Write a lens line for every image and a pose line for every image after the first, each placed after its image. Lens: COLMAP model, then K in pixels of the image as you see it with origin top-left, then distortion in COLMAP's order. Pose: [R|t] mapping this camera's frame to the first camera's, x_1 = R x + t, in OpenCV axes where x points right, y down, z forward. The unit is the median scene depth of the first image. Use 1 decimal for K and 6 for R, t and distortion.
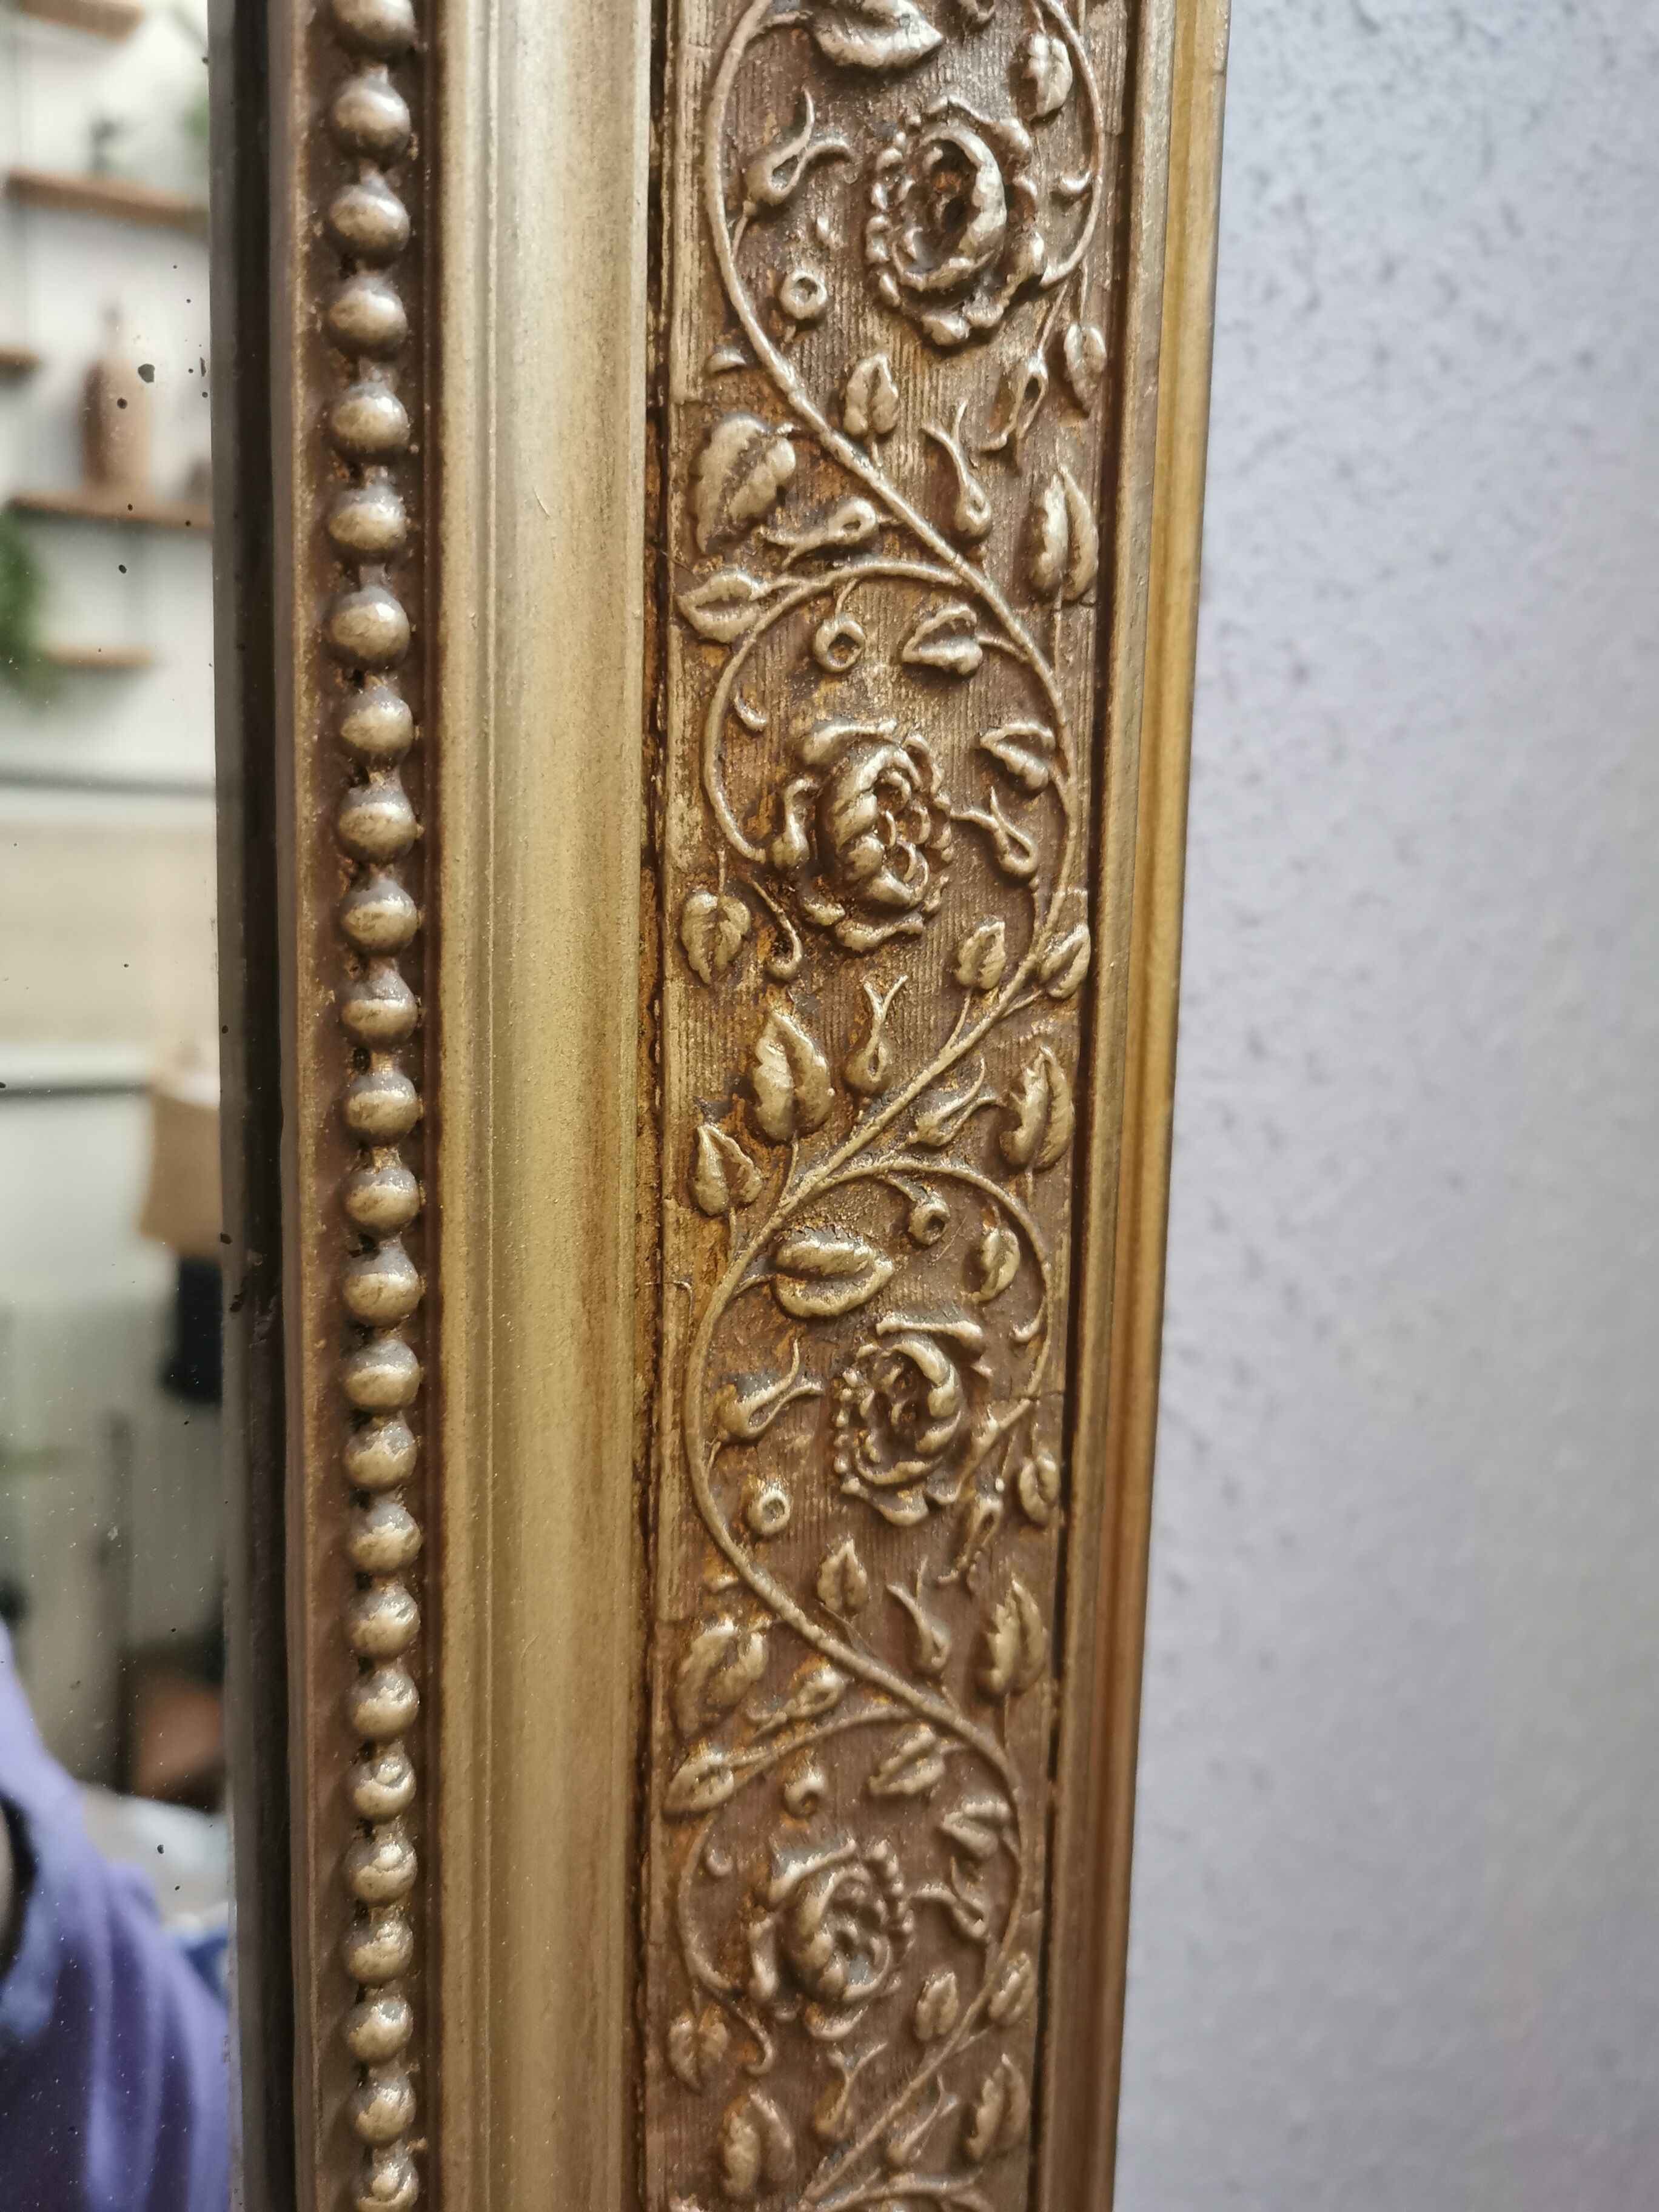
lens RADIAL K [[1766.4, 0, 829.5], [0, 1766.4, 1106.0], [0, 0, 1]] dist [-0.016761, -0.007757]
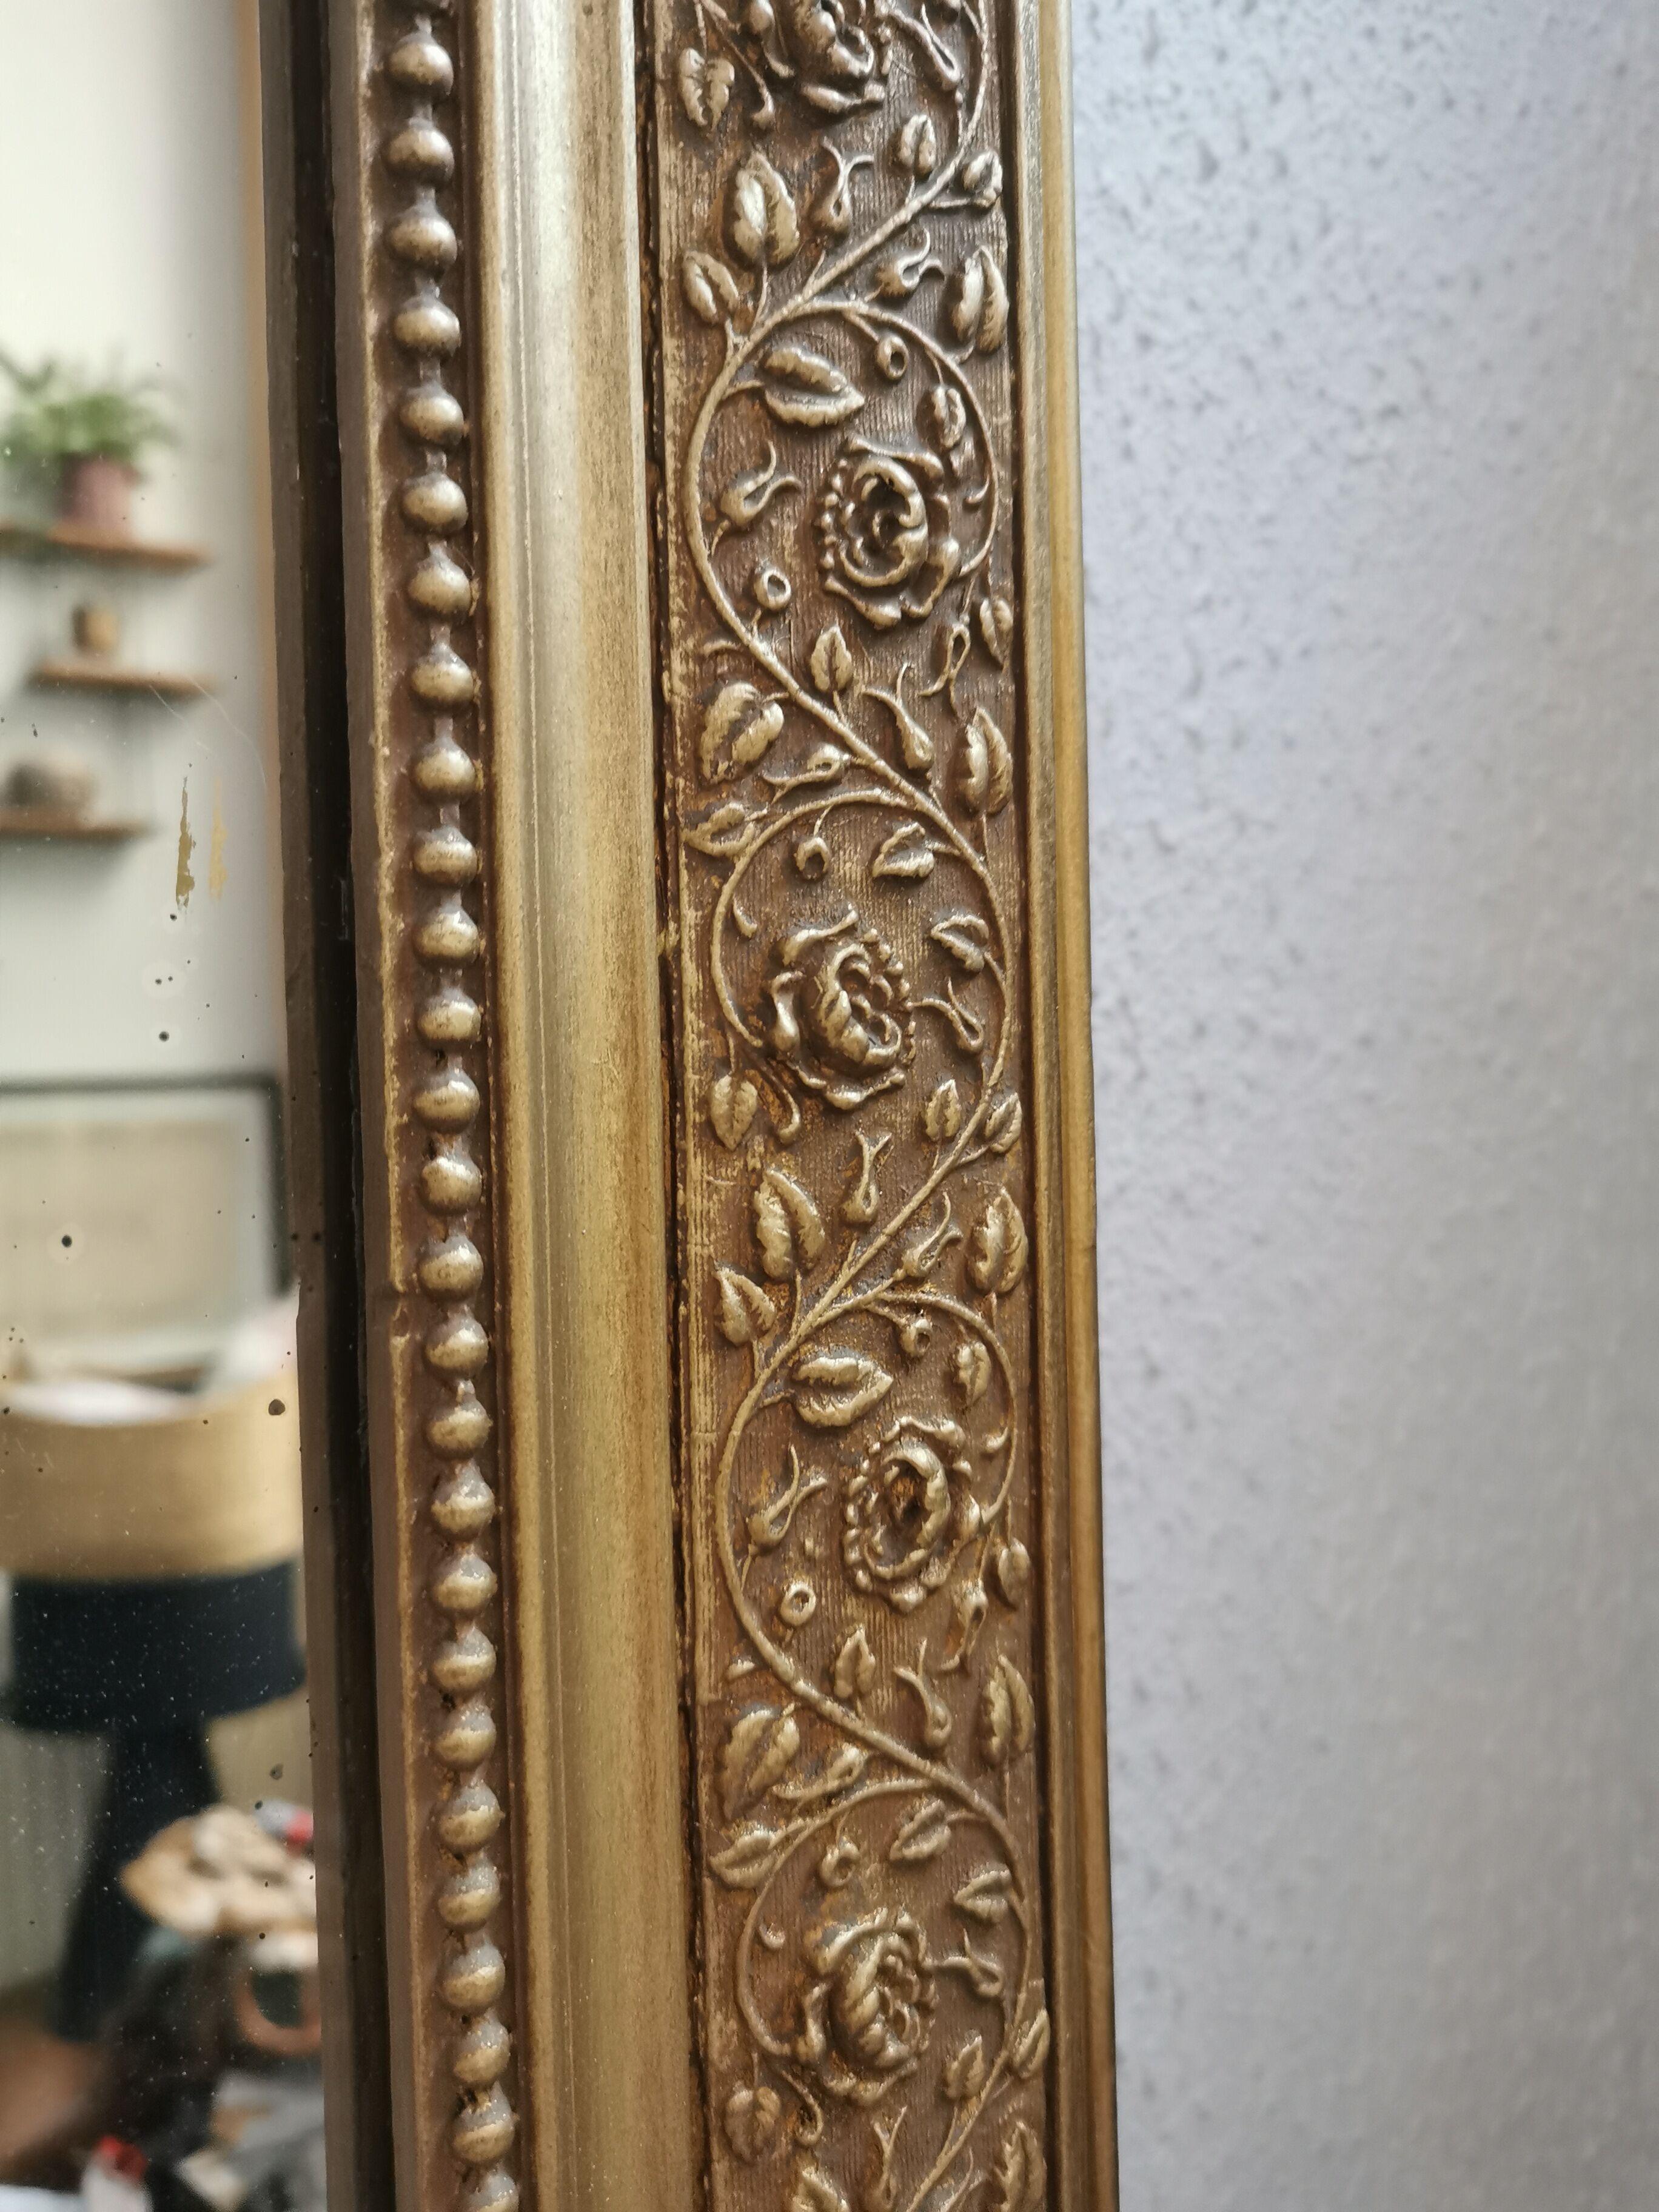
lens RADIAL K [[1747.7, 0, 833.9], [0, 1747.7, 1100.3], [0, 0, 1]] dist [-0.001897, -0.008111]
pose [[0.993418, -0.055470, 0.100220, -0.090749], [0.066417, 0.991773, -0.109427, -0.655485], [-0.093325, 0.115363, 0.988930, -0.260299]]
